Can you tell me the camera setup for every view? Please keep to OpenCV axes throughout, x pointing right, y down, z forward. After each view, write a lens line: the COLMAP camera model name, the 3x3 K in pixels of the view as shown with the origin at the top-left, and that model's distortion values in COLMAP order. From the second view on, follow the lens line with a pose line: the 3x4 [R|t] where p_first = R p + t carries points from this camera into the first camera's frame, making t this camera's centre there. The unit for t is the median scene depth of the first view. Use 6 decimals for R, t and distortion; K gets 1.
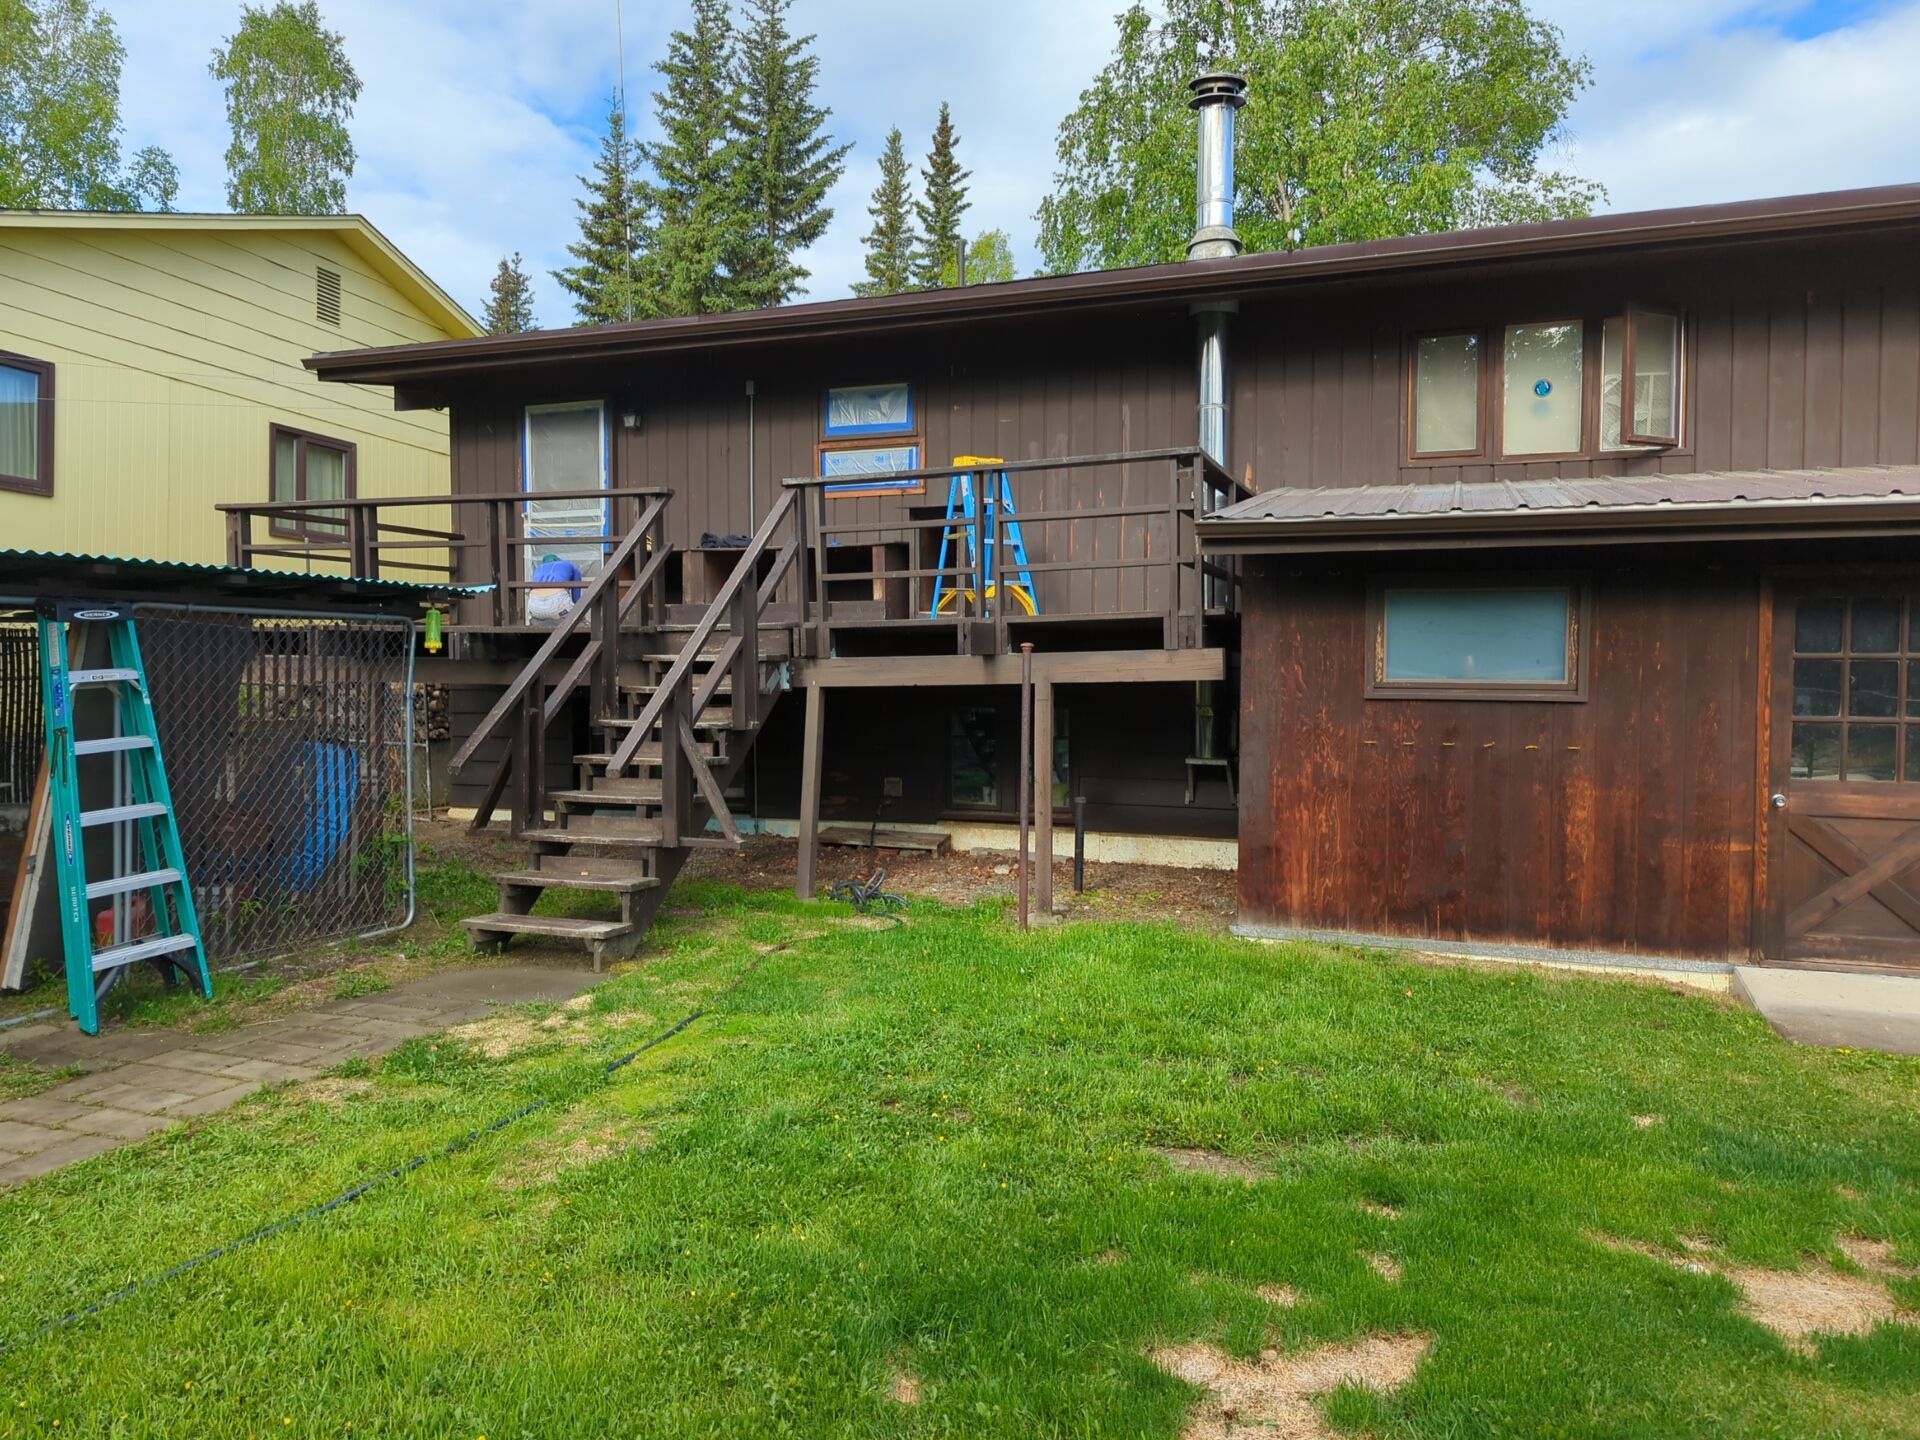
lens RADIAL K [[1354.4, 0, 931.0], [0, 1354.4, 707.7], [0, 0, 1]] dist [0.081003, -0.080568]
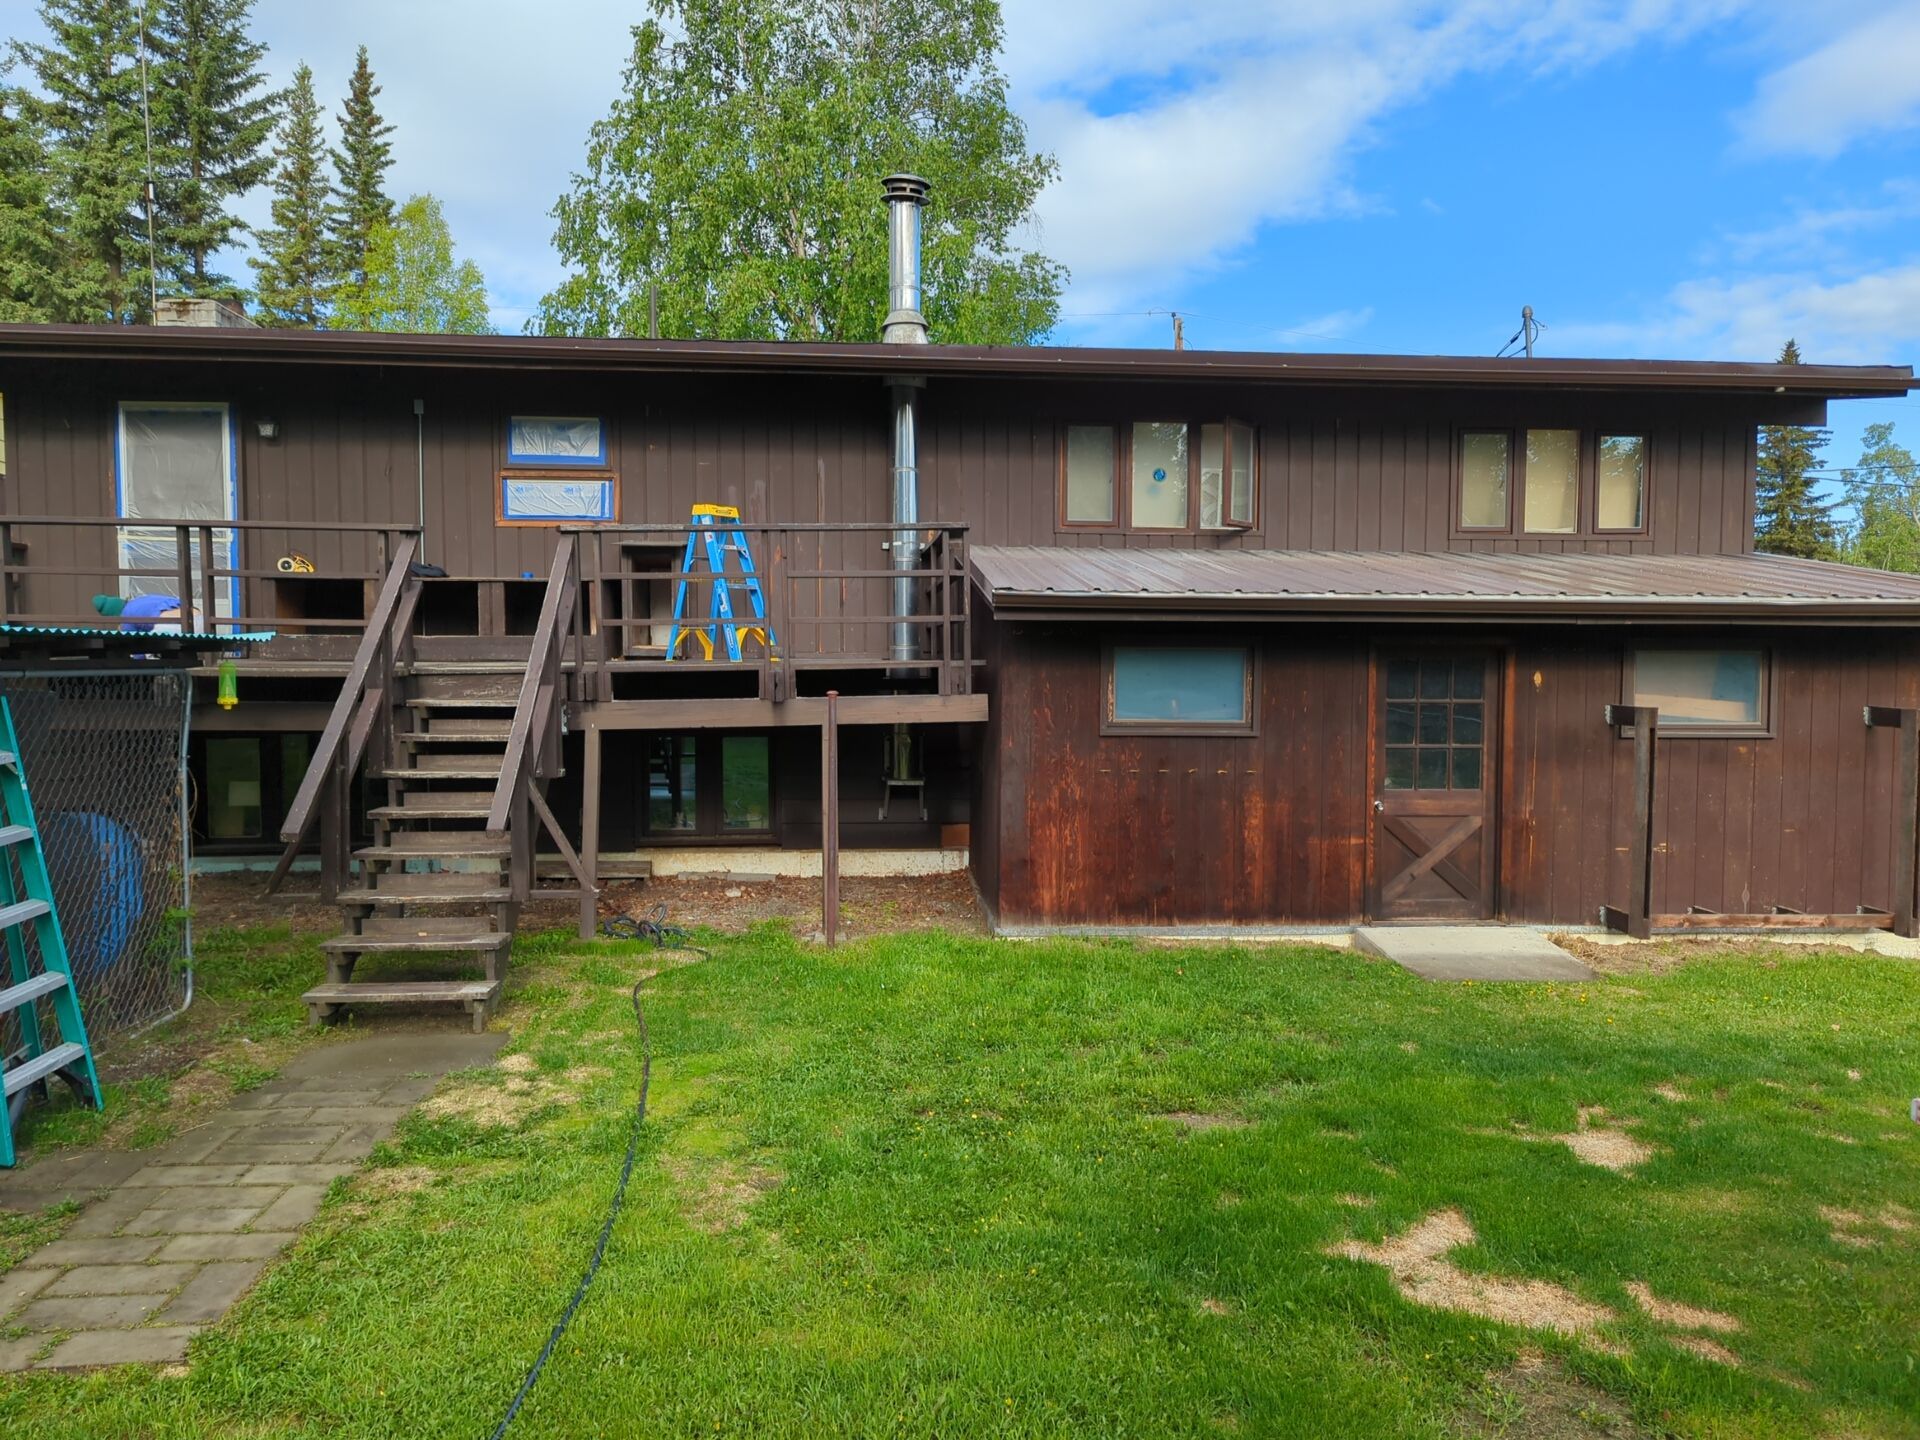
lens RADIAL K [[1360.1, 0, 933.2], [0, 1360.1, 720.6], [0, 0, 1]] dist [0.073429, -0.068179]
pose [[0.902897, -0.020101, 0.429388, -0.335596], [0.011388, 0.999674, 0.022852, -0.048486], [-0.429707, -0.015743, 0.902831, -0.043165]]
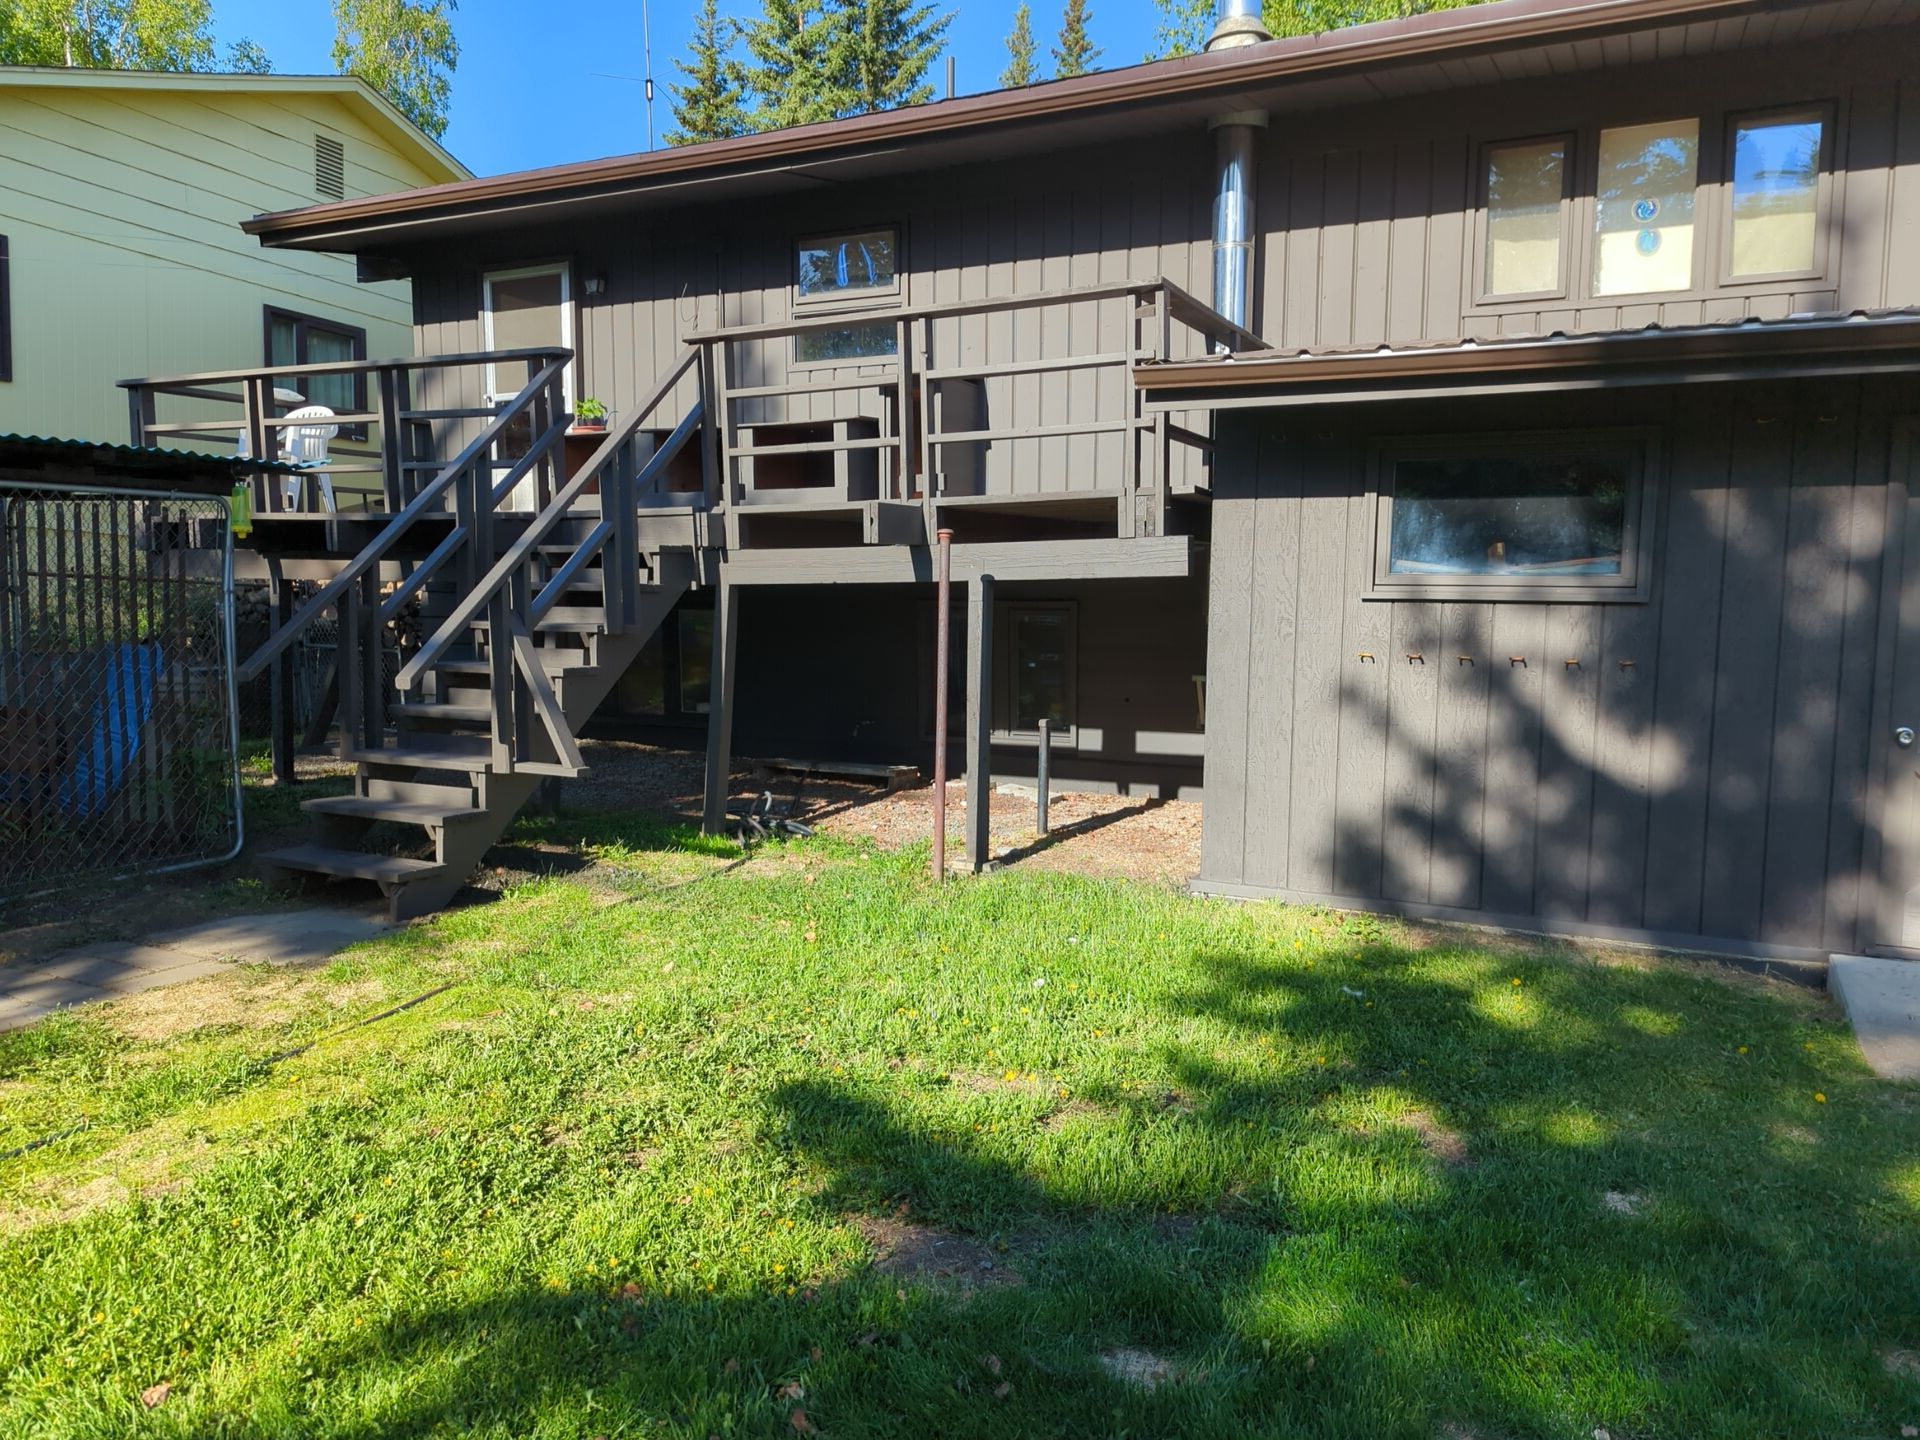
lens RADIAL K [[1351.9, 0, 956.7], [0, 1351.9, 712.1], [0, 0, 1]] dist [0.061106, -0.049080]
pose [[0.995410, 0.015047, -0.094512, 0.156509], [-0.008900, 0.997837, 0.065128, 0.008485], [0.095287, -0.063988, 0.993391, 0.195065]]
